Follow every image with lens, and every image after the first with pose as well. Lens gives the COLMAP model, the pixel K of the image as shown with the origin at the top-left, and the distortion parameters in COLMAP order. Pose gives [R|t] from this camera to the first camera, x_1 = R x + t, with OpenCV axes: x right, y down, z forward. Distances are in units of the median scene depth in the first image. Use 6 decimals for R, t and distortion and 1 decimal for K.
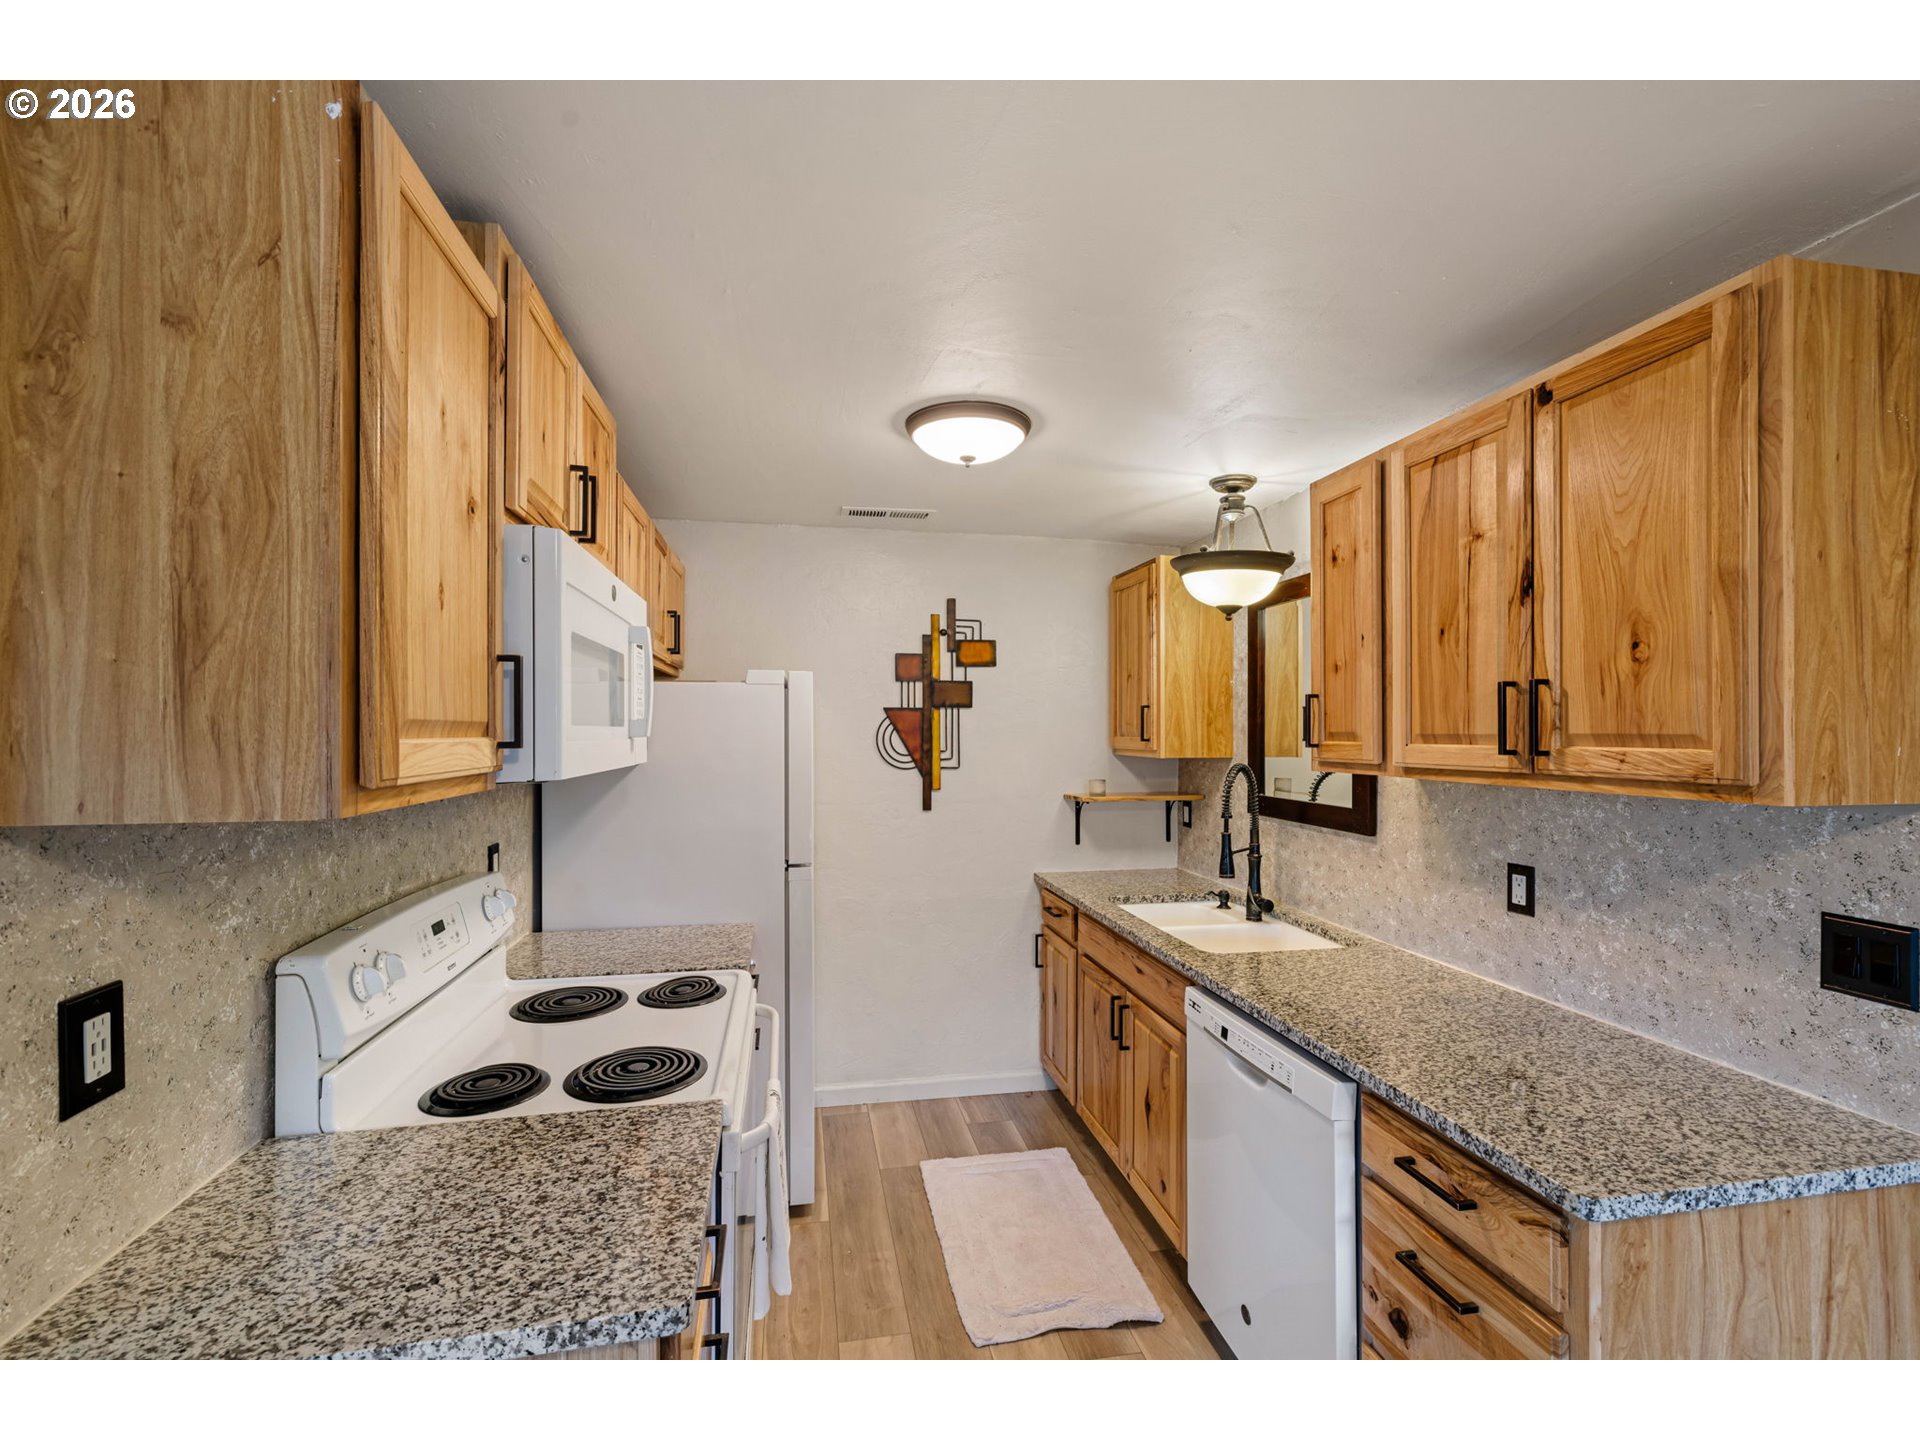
lens RADIAL K [[842.2, 0, 938.9], [0, 842.2, 726.1], [0, 0, 1]] dist [0.004175, 0.000053]
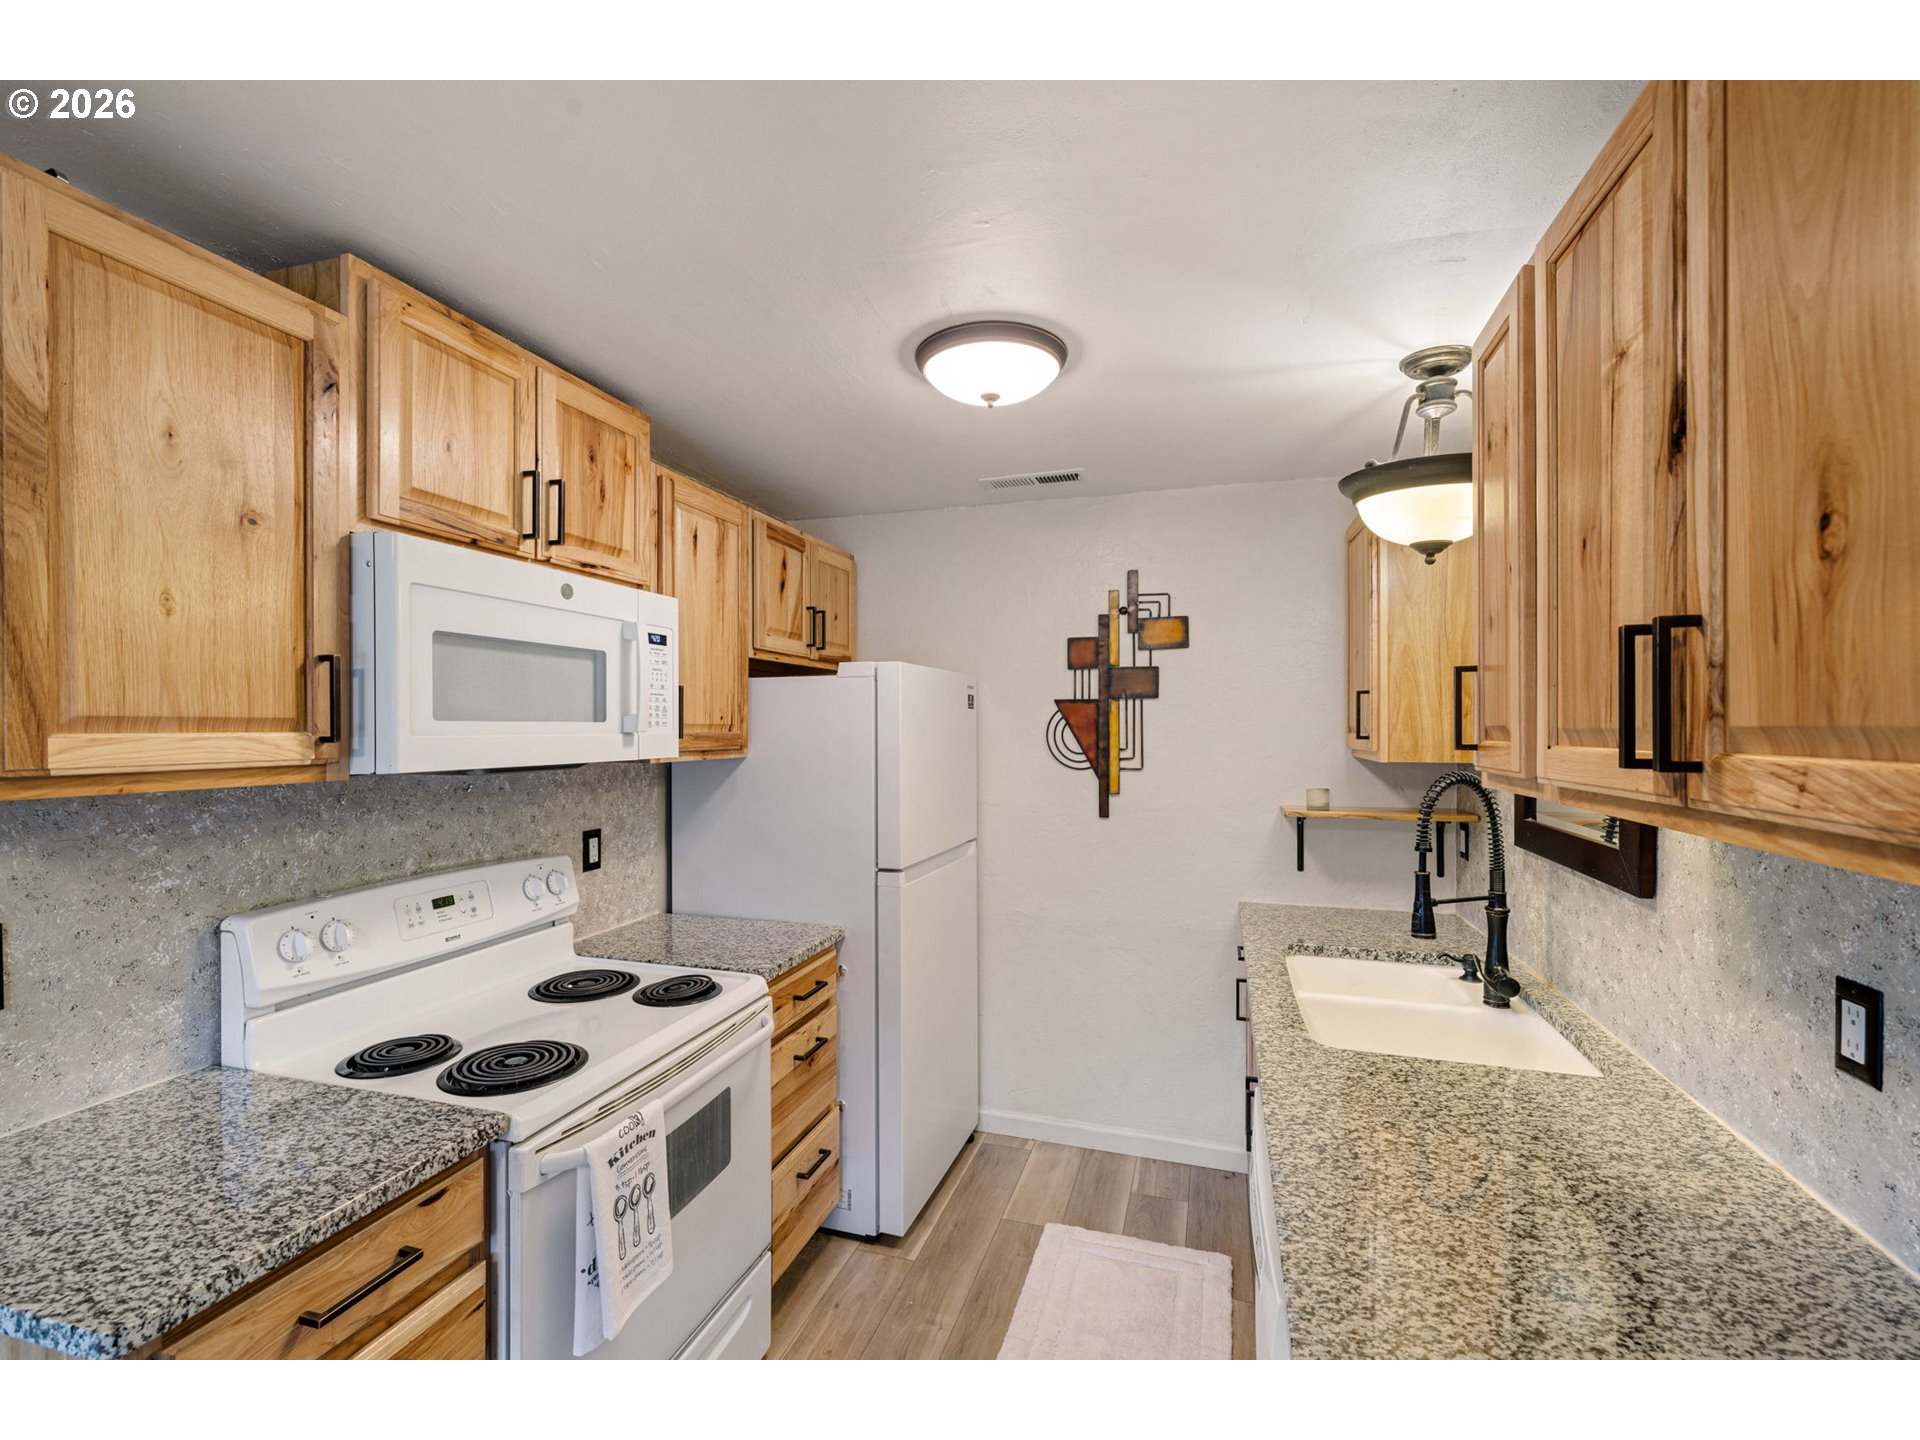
lens RADIAL K [[842.2, 0, 938.9], [0, 842.2, 726.1], [0, 0, 1]] dist [0.004175, 0.000053]
pose [[0.878799, -0.002580, -0.477185, 0.439087], [0.004895, 0.999982, 0.003610, 0.003583], [0.477167, -0.005508, 0.878796, 0.279804]]
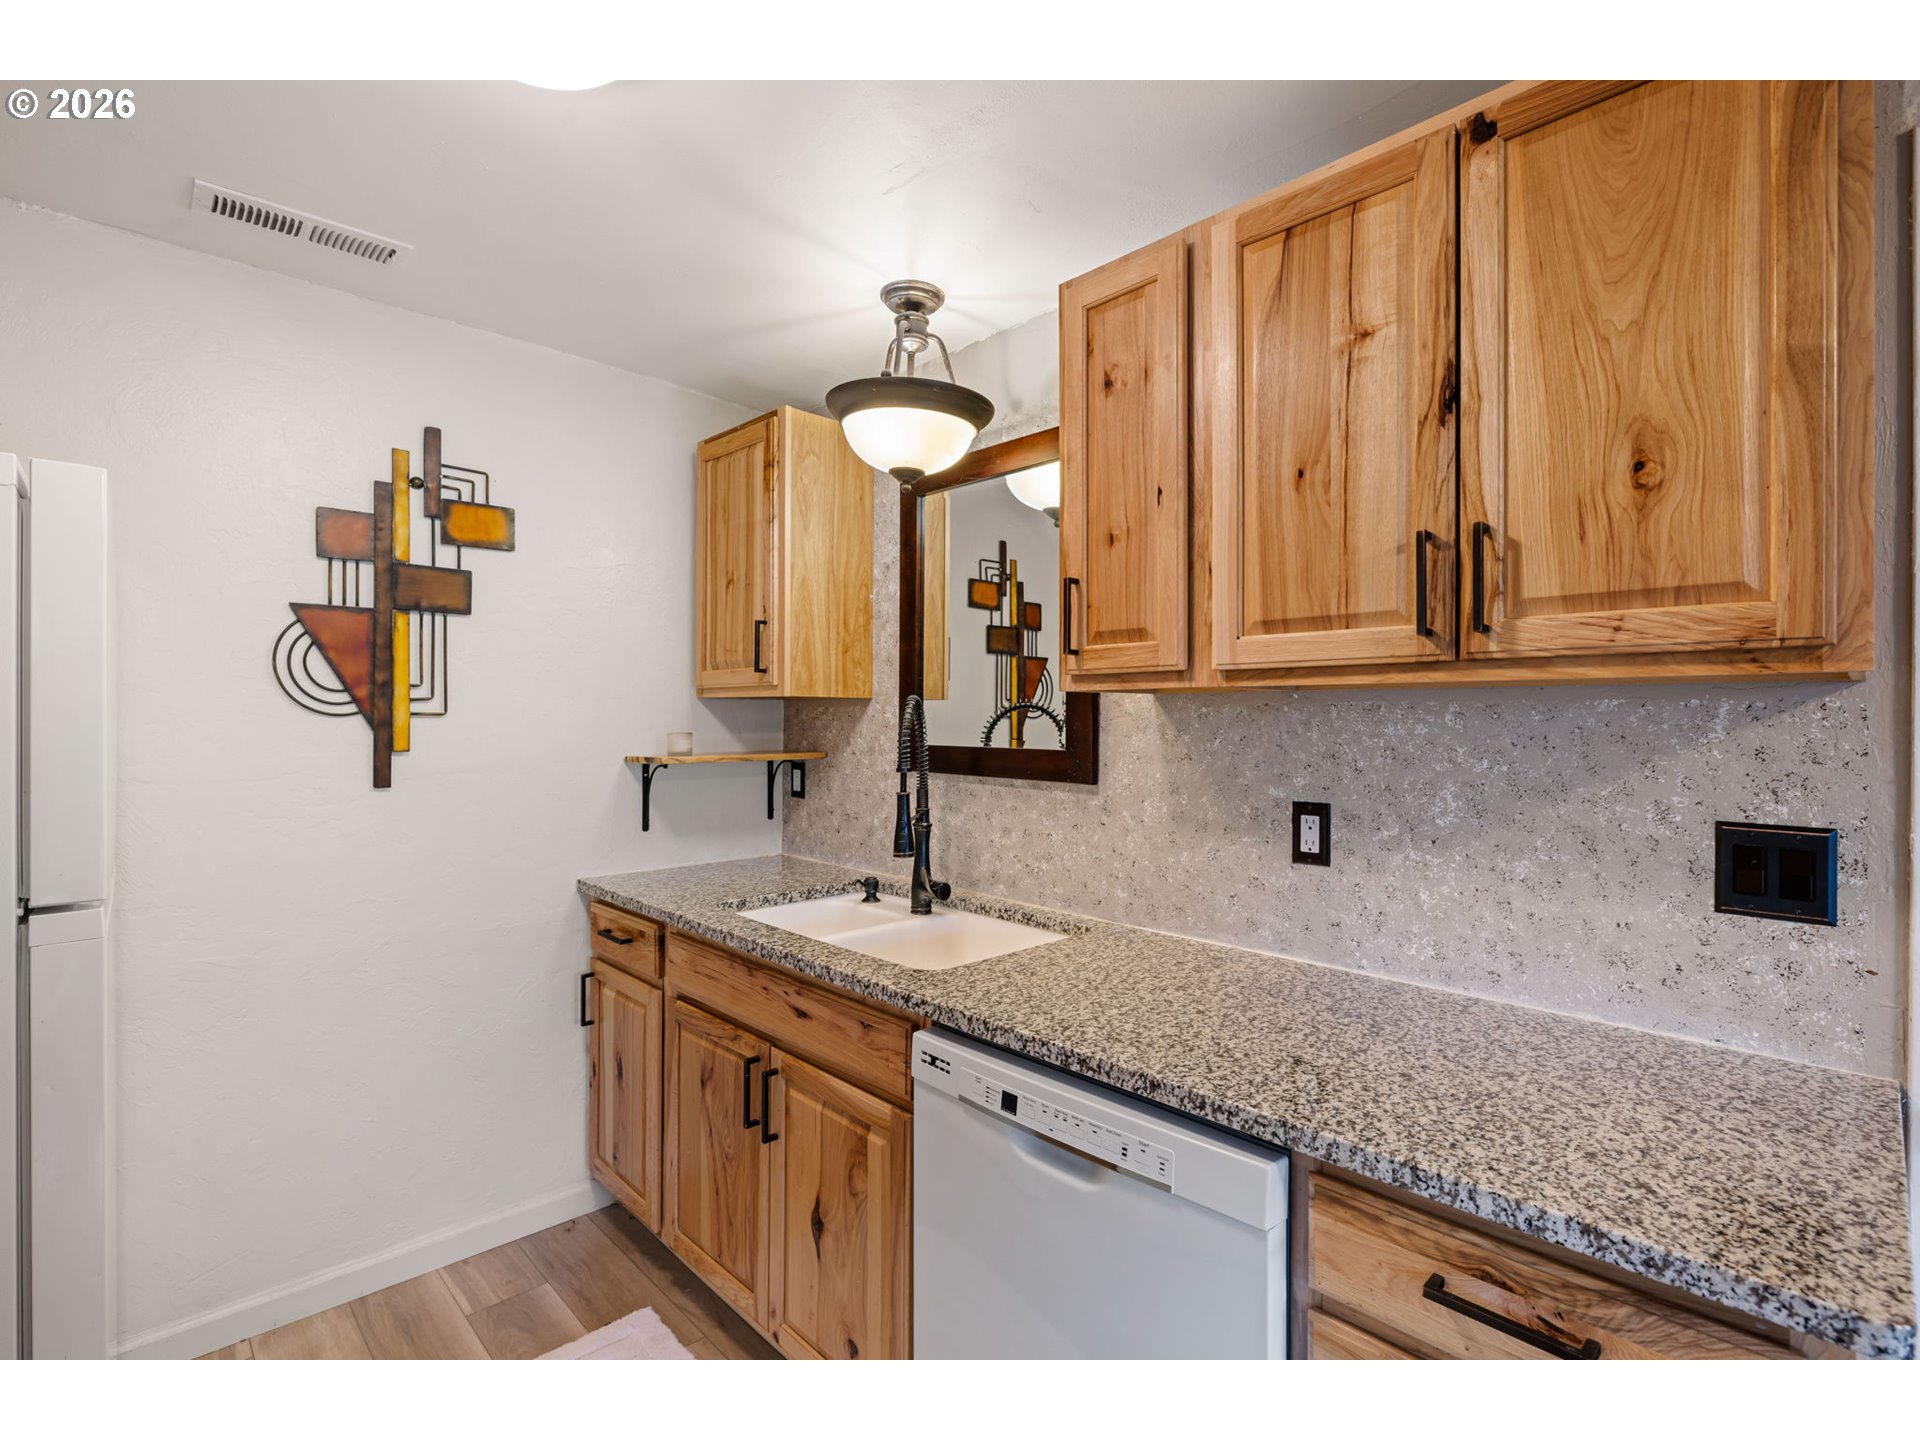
lens RADIAL K [[906.7, 0, 958.4], [0, 906.7, 716.9], [0, 0, 1]] dist [-0.005945, 0.000922]
pose [[0.829243, 0.003545, 0.558877, -0.058520], [-0.006520, 0.999973, 0.003331, 0.082553], [-0.558850, -0.006406, 0.829244, 0.475469]]
